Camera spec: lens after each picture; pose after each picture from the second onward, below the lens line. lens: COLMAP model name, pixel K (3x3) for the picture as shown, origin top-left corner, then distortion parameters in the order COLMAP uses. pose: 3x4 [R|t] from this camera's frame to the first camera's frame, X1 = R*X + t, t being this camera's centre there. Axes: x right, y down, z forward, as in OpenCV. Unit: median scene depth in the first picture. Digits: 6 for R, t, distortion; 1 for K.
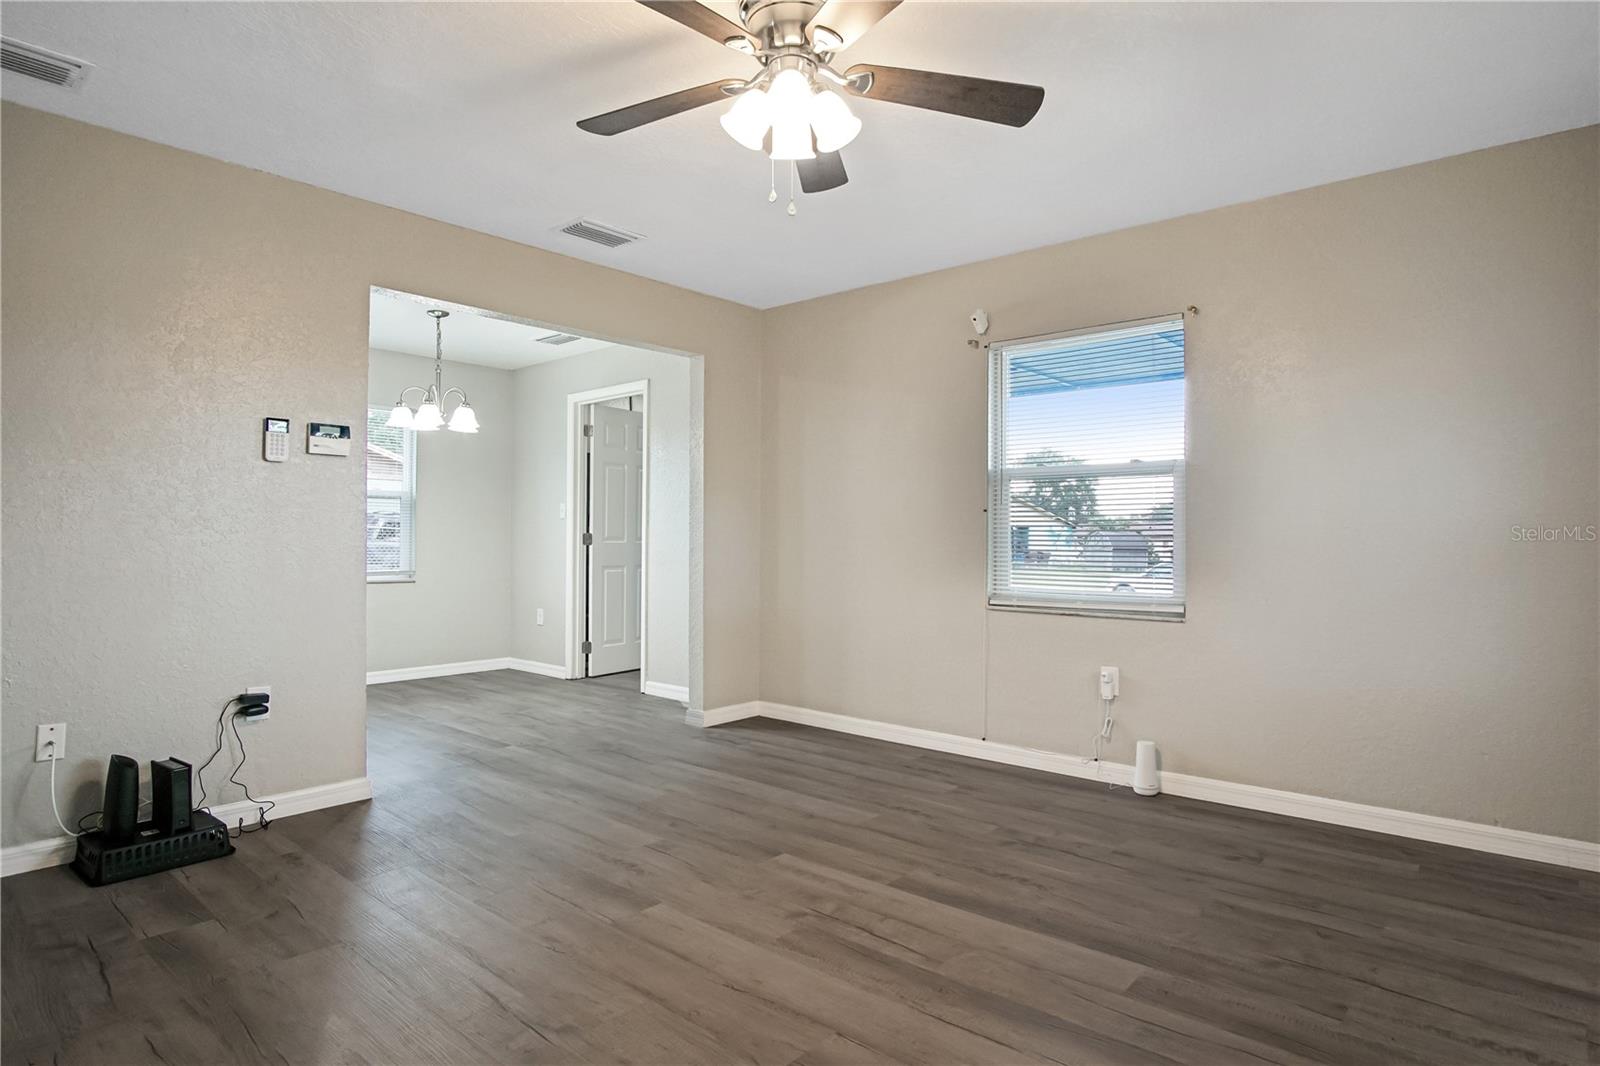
lens RADIAL K [[881.8, 0, 823.4], [0, 881.8, 532.8], [0, 0, 1]] dist [-0.027453, 0.002640]
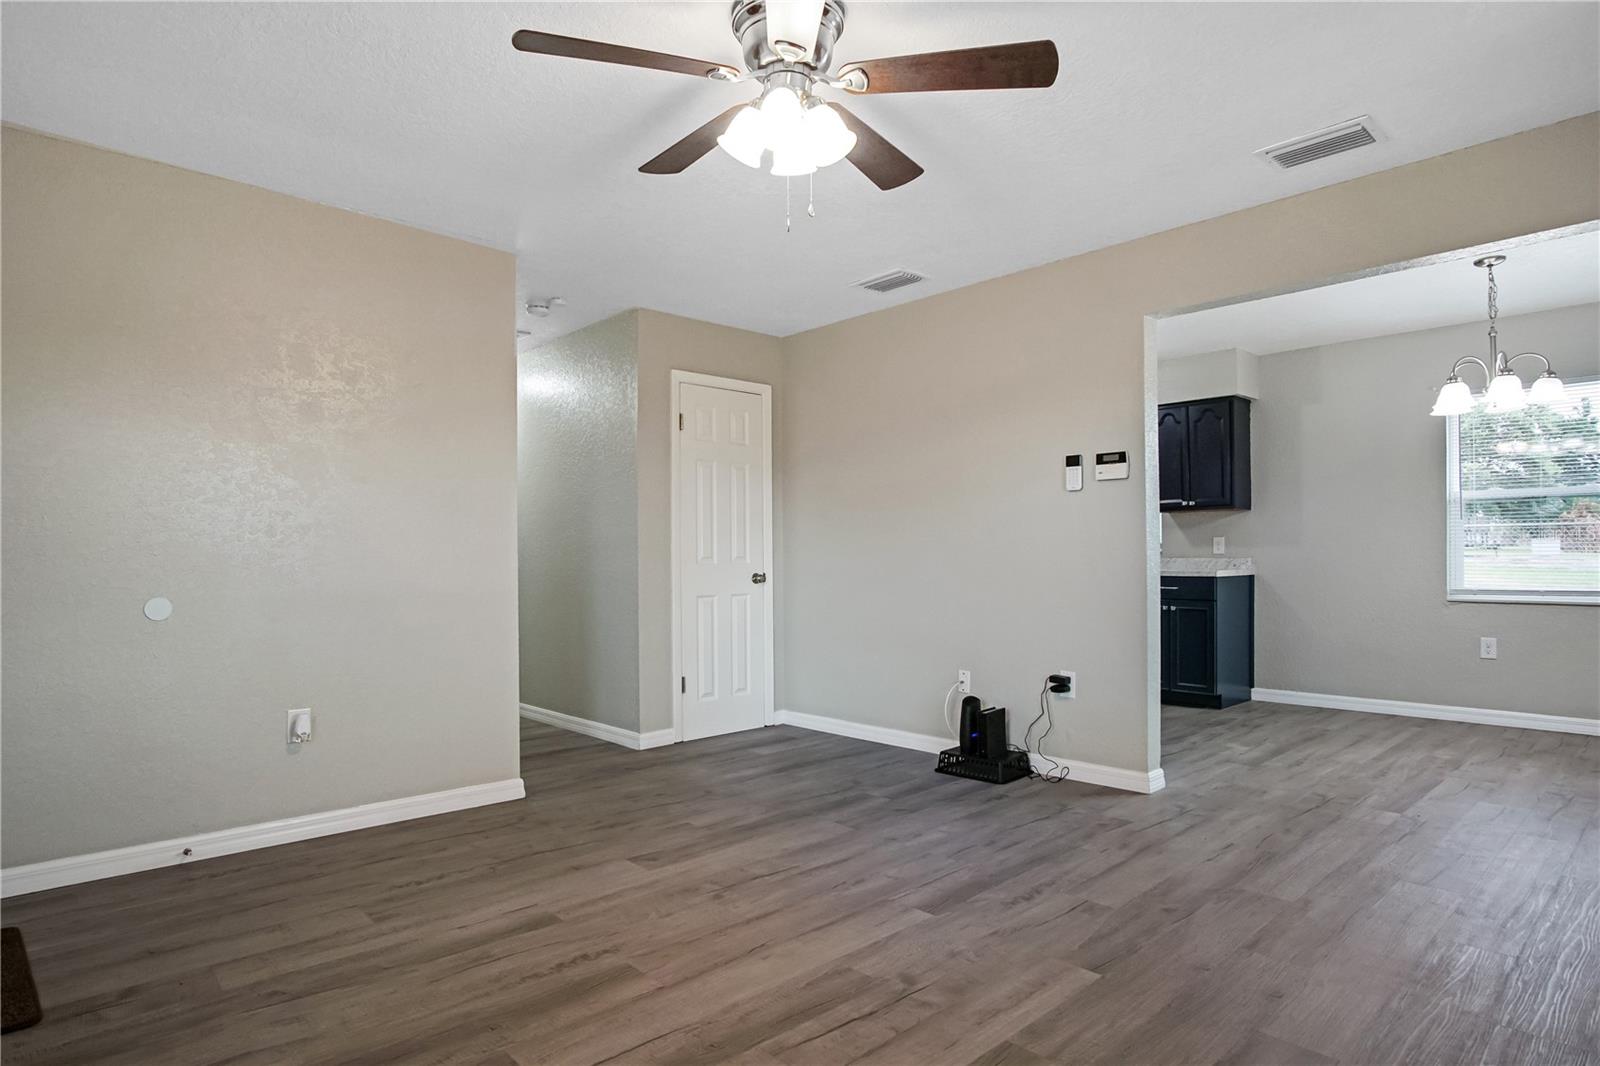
lens RADIAL K [[886.2, 0, 797.7], [0, 886.2, 563.4], [0, 0, 1]] dist [-0.021723, 0.001037]
pose [[-0.126982, 0.007590, -0.991876, 0.737580], [0.016156, 0.999854, 0.005583, 0.008499], [0.991773, -0.015316, -0.127086, 0.862988]]
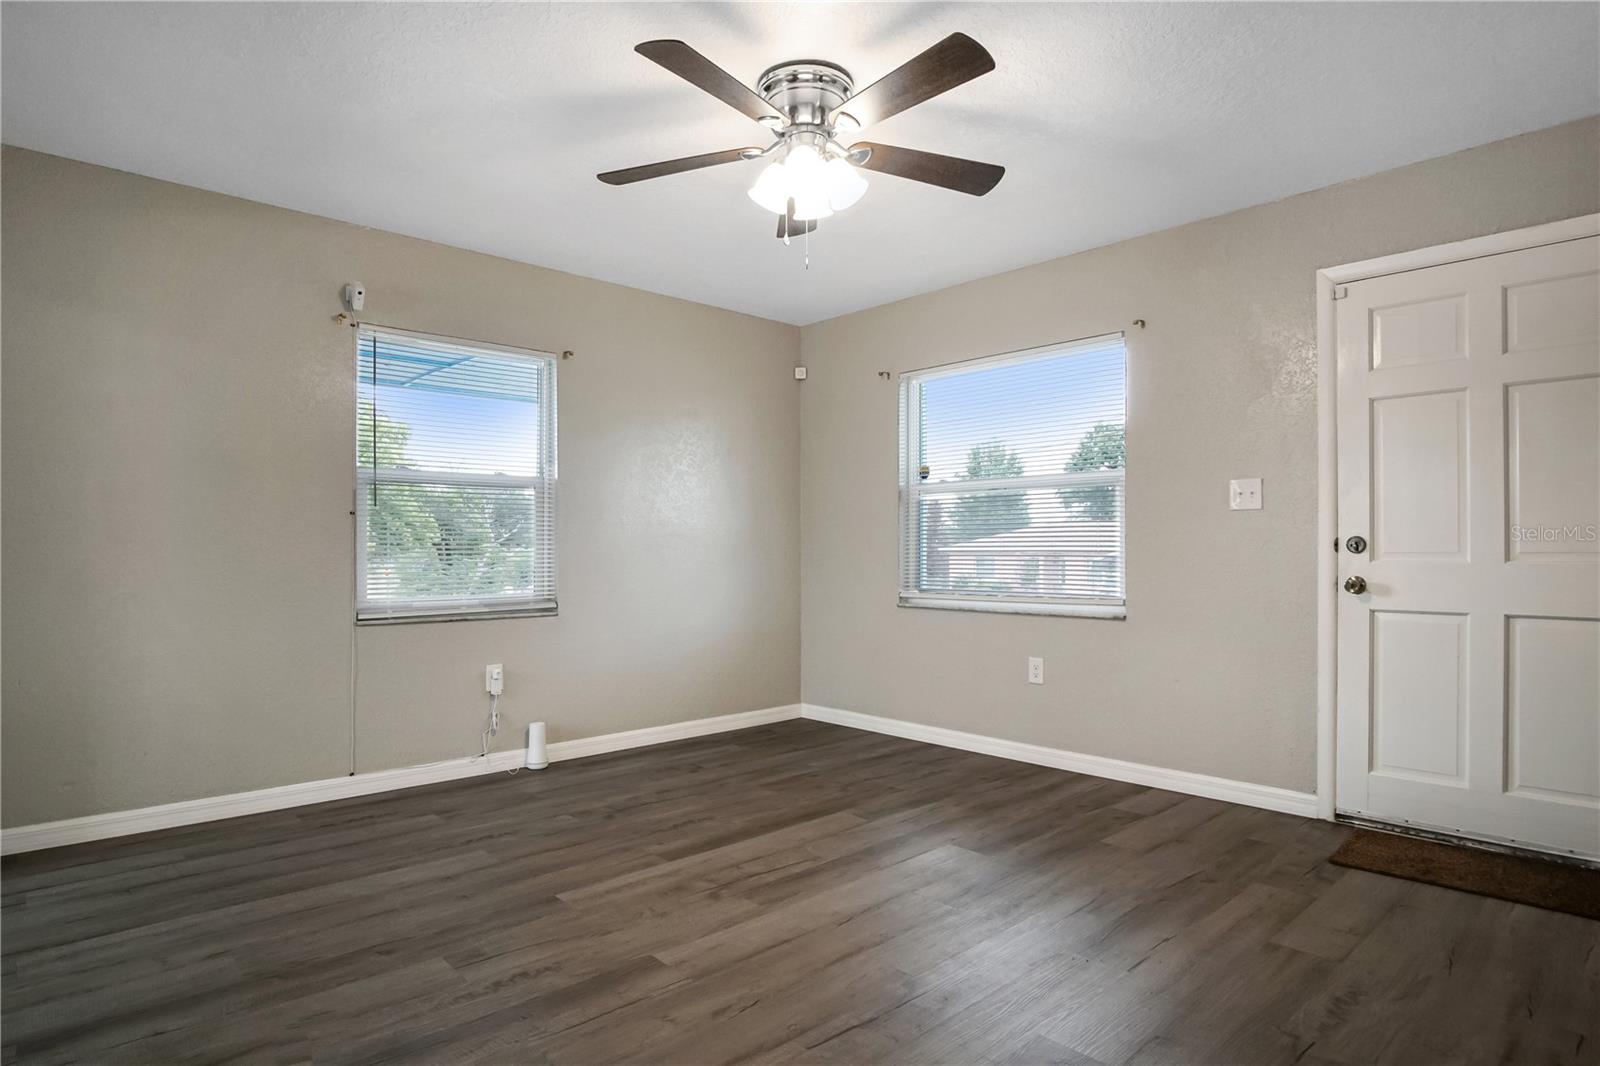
lens RADIAL K [[881.8, 0, 823.4], [0, 881.8, 532.8], [0, 0, 1]] dist [-0.027453, 0.002640]
pose [[0.097824, 0.012961, 0.995119, -0.930937], [-0.005852, 0.999905, -0.012448, 0.003830], [-0.995186, -0.004605, 0.097891, 0.653951]]
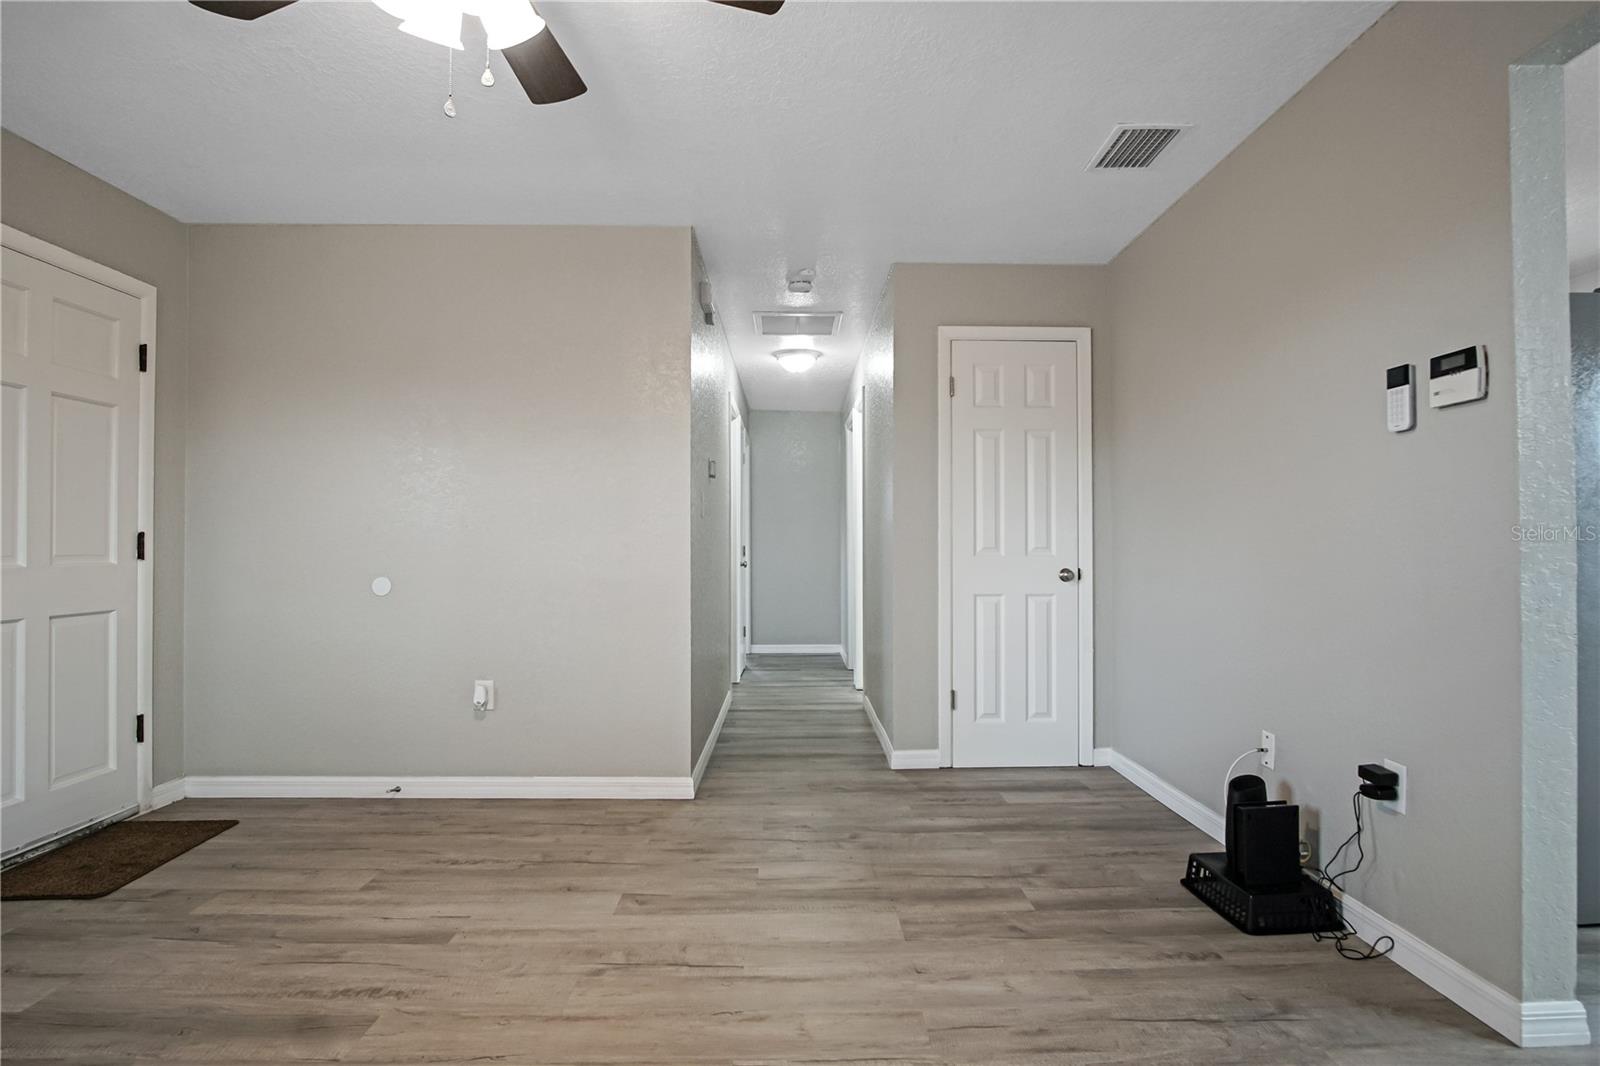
lens RADIAL K [[869.5, 0, 800.0], [0, 869.5, 533.0], [0, 0, 1]] dist [-0.022887, 0.000723]
pose [[-0.753276, -0.010480, -0.657621, 0.169055], [0.005547, 0.999736, -0.022286, 0.009457], [0.657681, -0.020436, -0.753019, 1.335844]]
